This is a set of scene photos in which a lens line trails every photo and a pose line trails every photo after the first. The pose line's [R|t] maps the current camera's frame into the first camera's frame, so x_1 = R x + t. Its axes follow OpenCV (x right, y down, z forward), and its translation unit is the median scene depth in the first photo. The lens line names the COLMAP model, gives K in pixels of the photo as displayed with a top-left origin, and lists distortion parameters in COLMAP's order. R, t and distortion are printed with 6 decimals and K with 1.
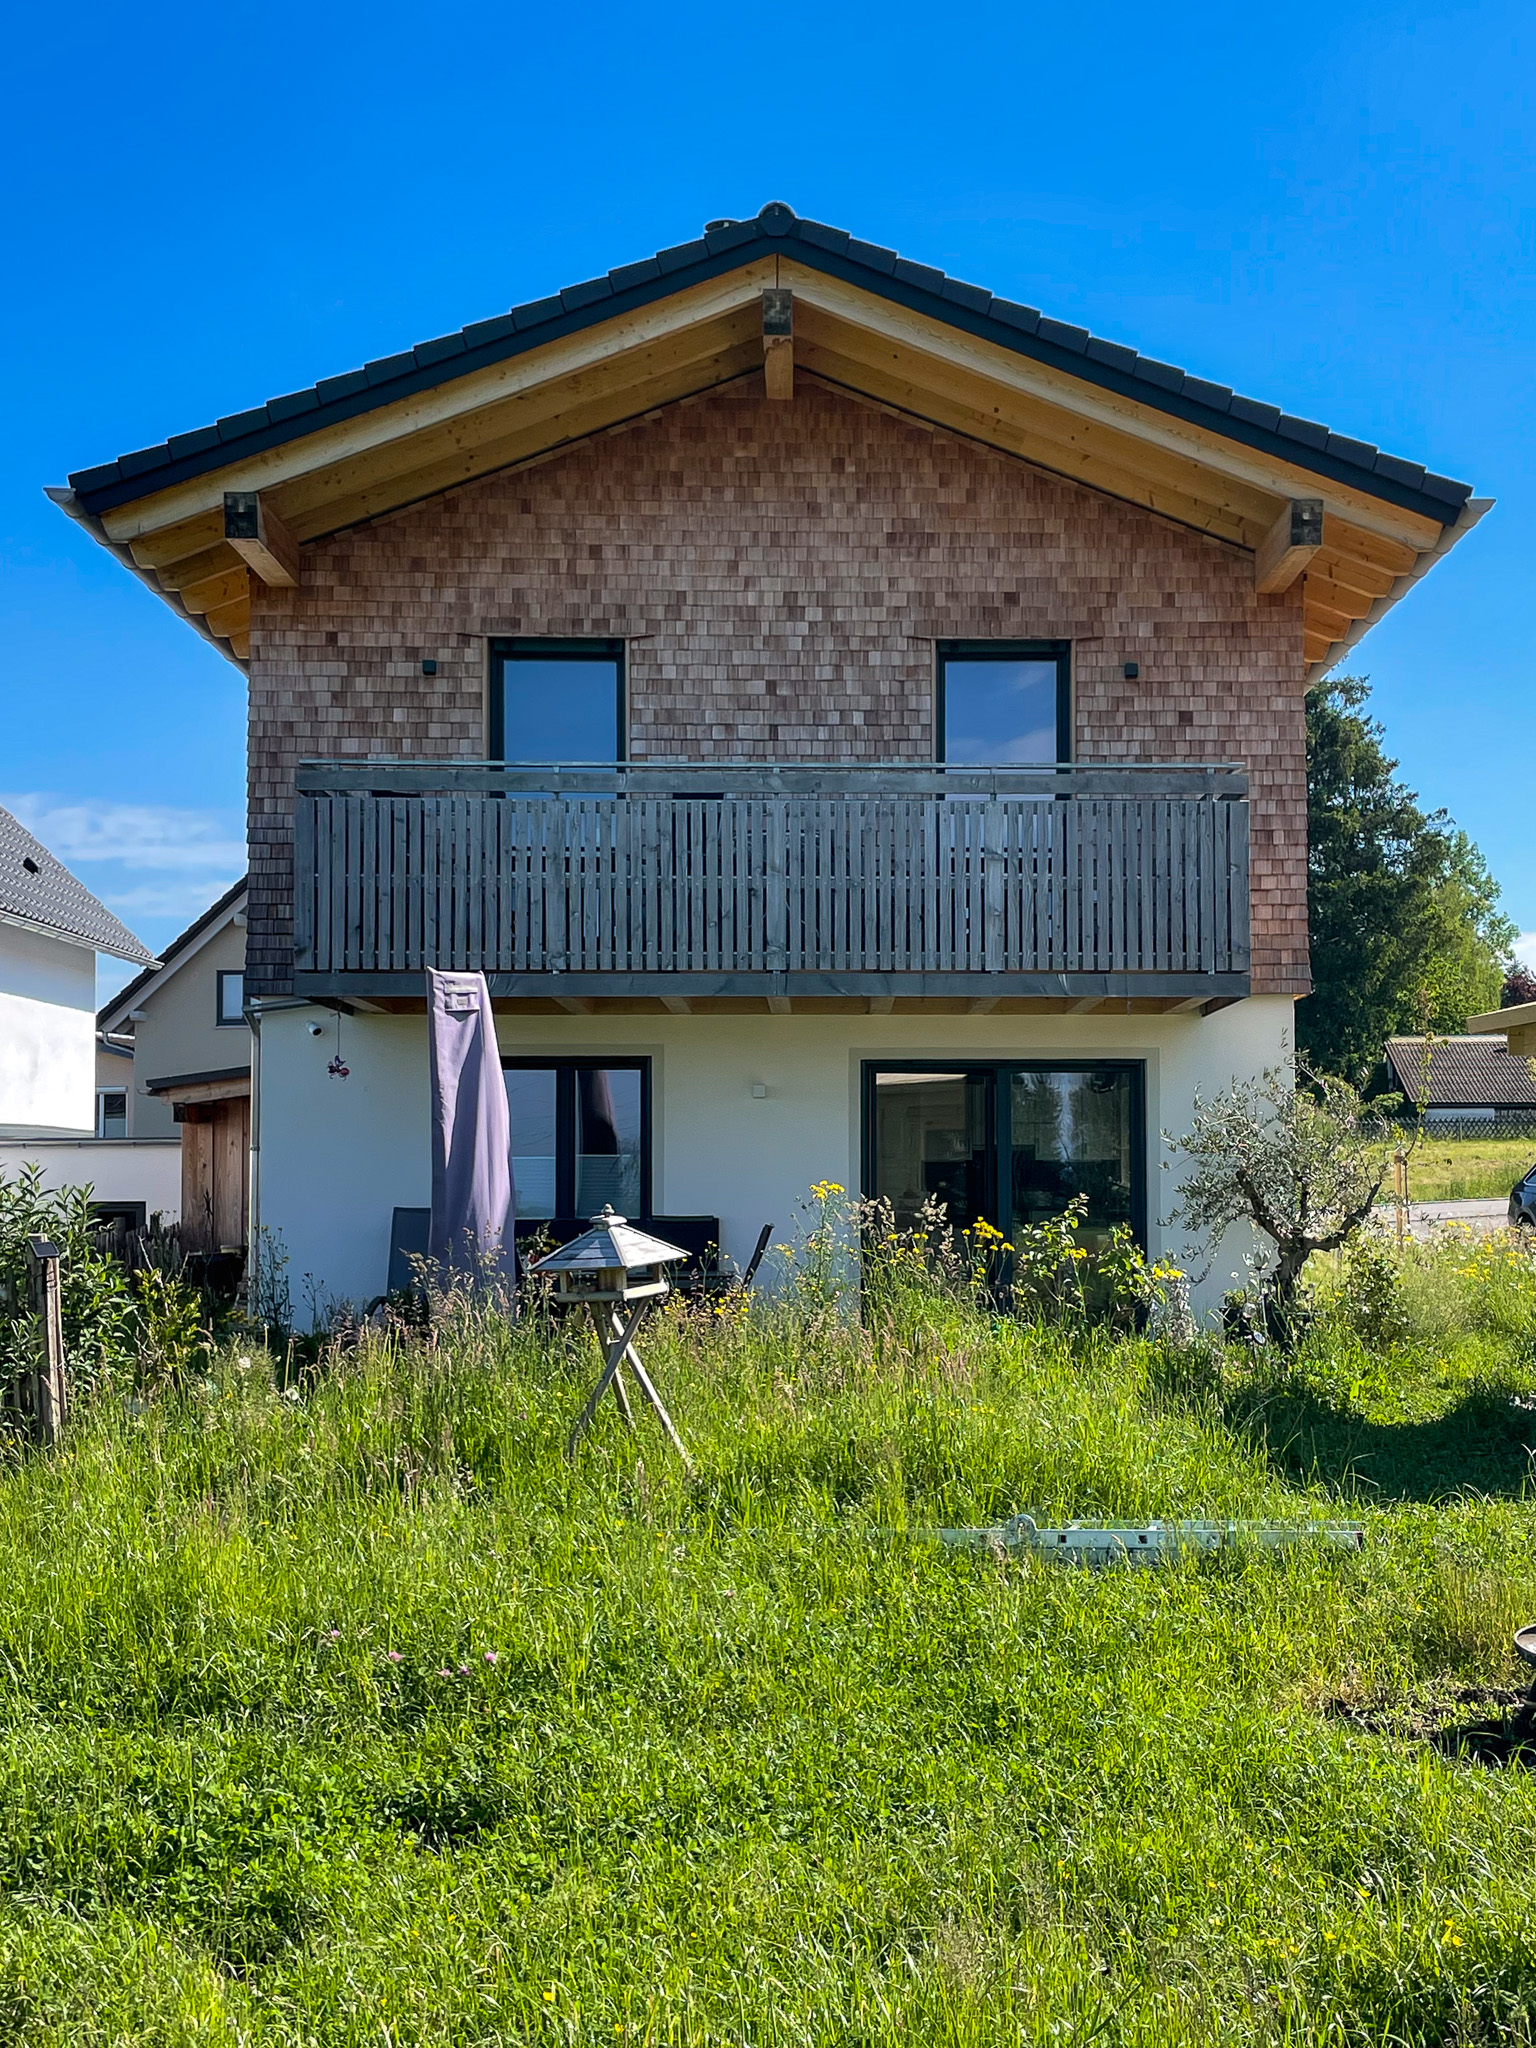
lens RADIAL K [[2244.9, 0, 769.3], [0, 2244.9, 1027.6], [0, 0, 1]] dist [0.058398, 0.000000]
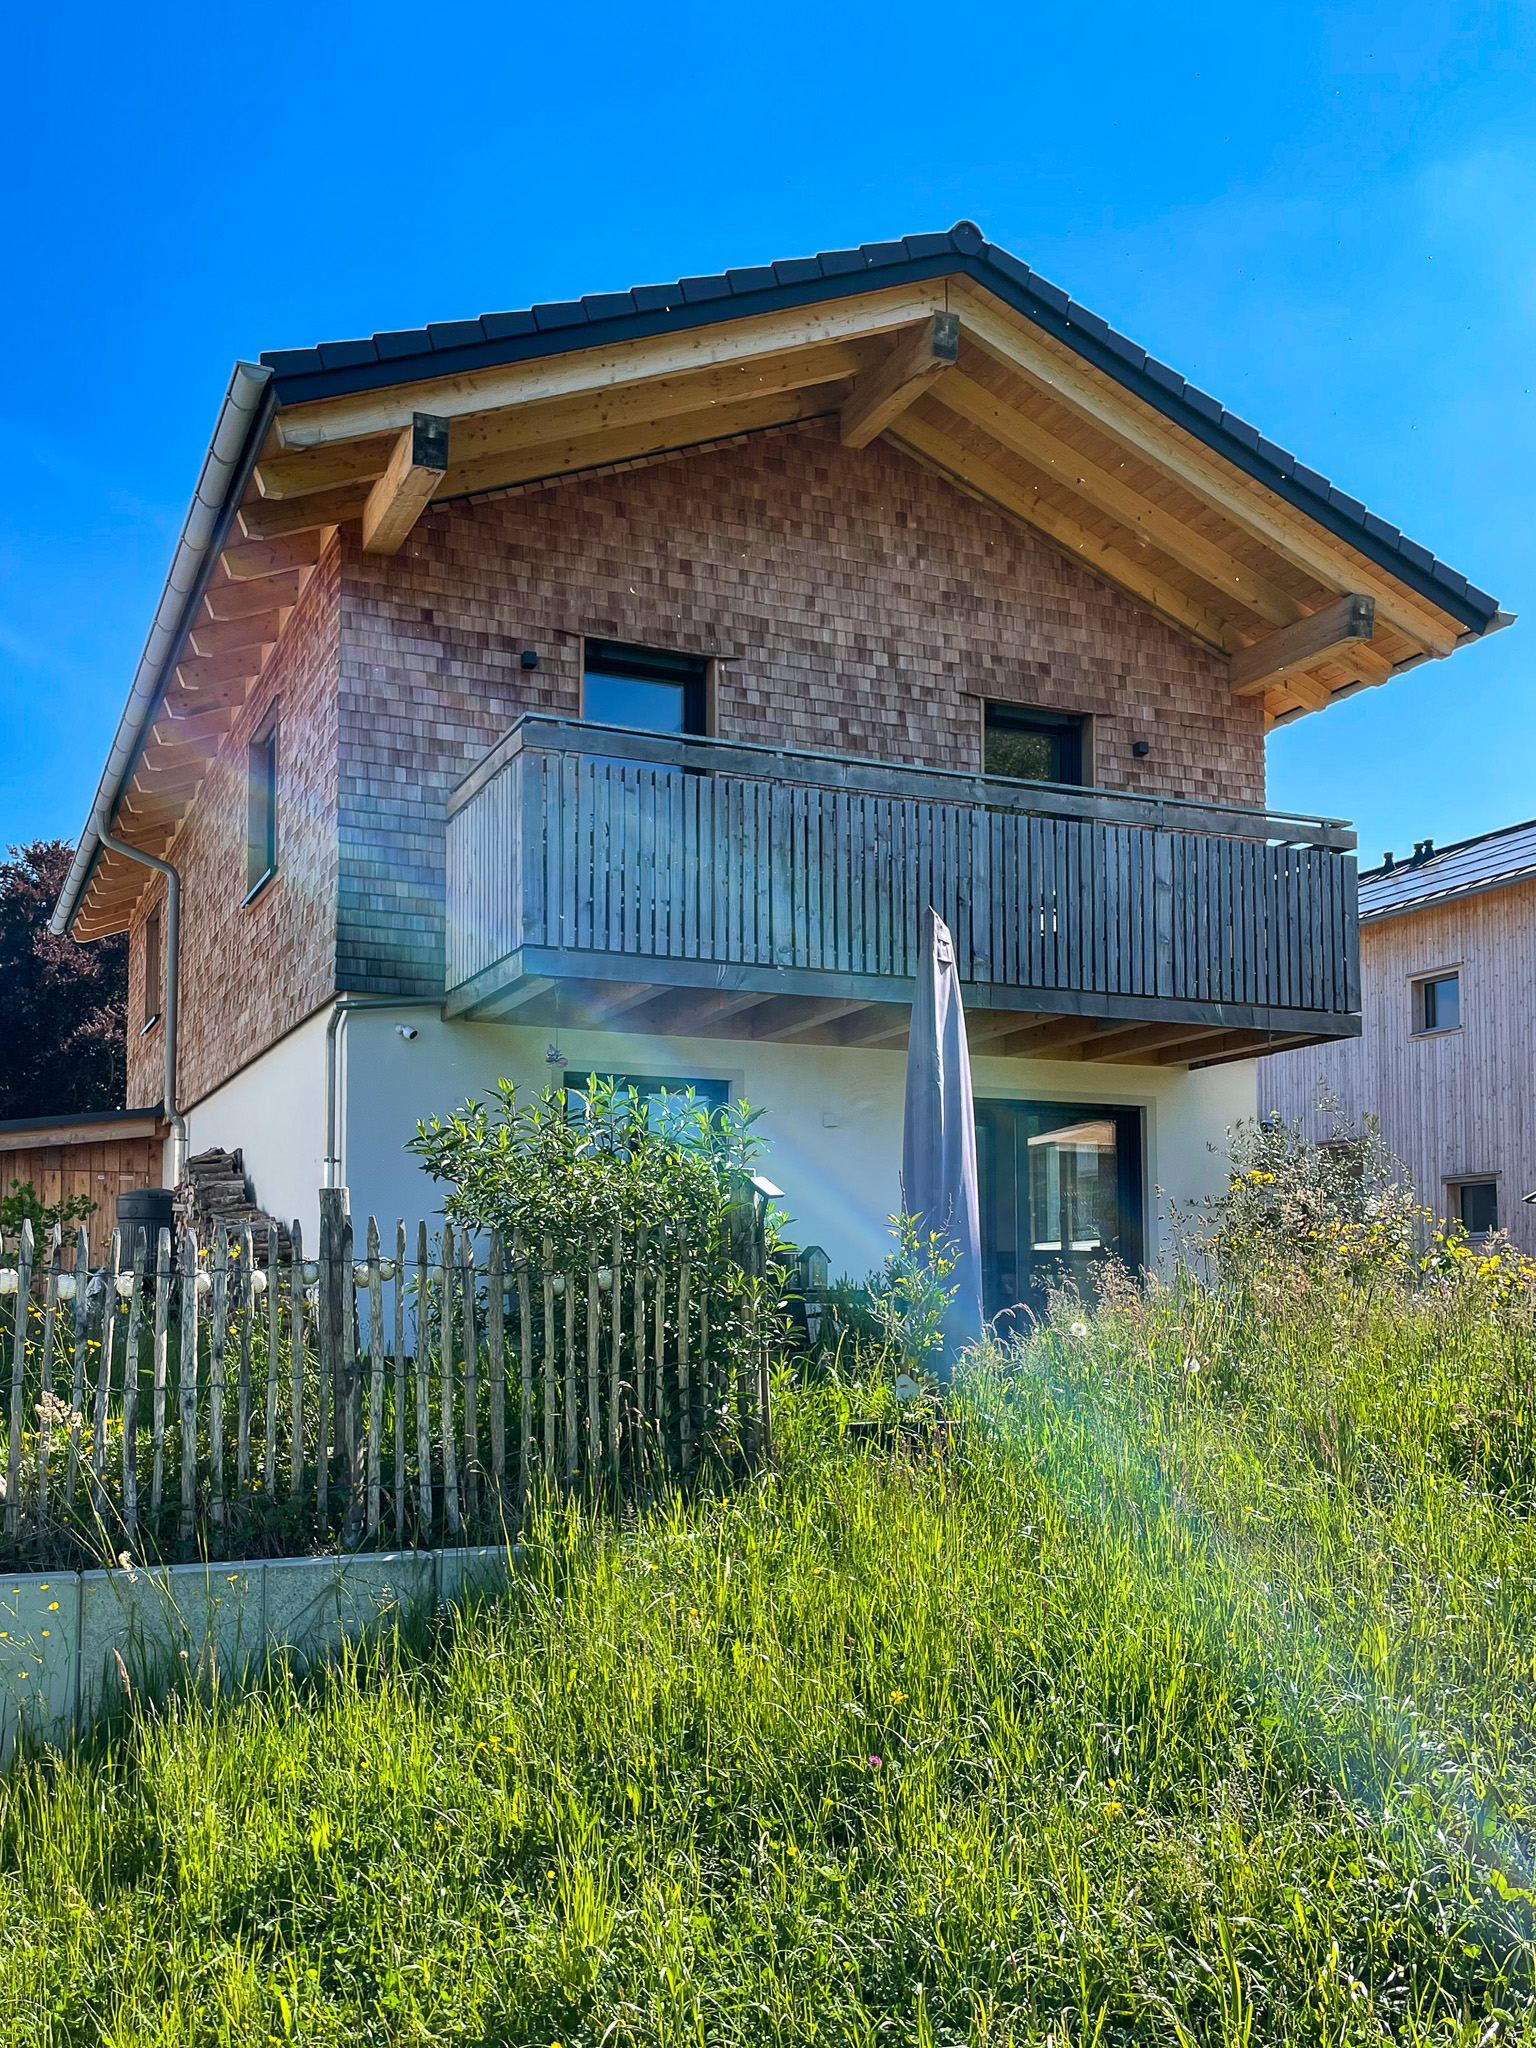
lens RADIAL K [[1775.4, 0, 683.3], [0, 1775.4, 1149.0], [0, 0, 1]] dist [0.043484, -0.002051]
pose [[0.937079, 0.033513, 0.347504, -0.341360], [-0.026413, 0.999335, -0.025150, 0.062351], [-0.348116, 0.014389, 0.937341, 0.275333]]
